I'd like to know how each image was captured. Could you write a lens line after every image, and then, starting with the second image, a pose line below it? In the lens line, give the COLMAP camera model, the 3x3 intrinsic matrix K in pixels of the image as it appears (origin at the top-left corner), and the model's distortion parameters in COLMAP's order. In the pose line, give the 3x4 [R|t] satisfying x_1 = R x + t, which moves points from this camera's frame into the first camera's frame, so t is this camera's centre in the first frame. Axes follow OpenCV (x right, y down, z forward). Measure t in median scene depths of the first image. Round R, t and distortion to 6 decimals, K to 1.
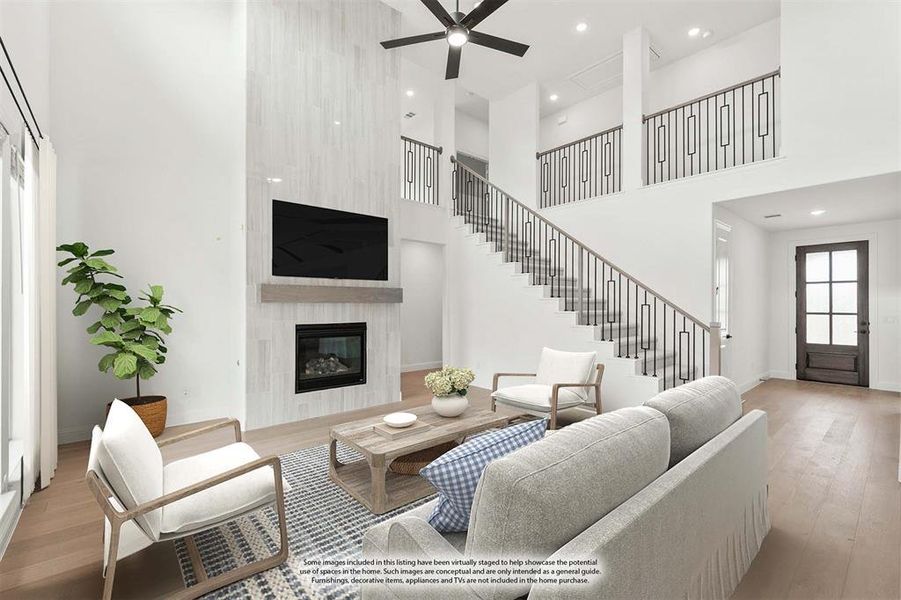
lens RADIAL K [[393.6, 0, 450.5], [0, 393.6, 300.0], [0, 0, 1]] dist [0.000361, 0.000101]
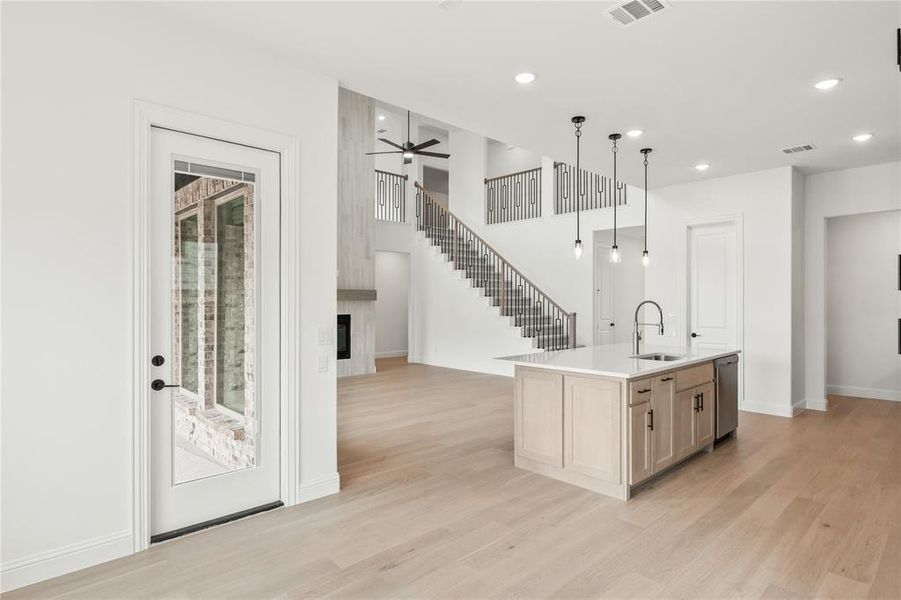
lens RADIAL K [[489.2, 0, 455.0], [0, 489.2, 300.2], [0, 0, 1]] dist [0.000010, -0.001215]
pose [[0.998883, -0.000547, 0.047241, 0.059297], [0.000118, 0.999959, 0.009092, -0.007558], [-0.047244, -0.009076, 0.998842, -0.599476]]
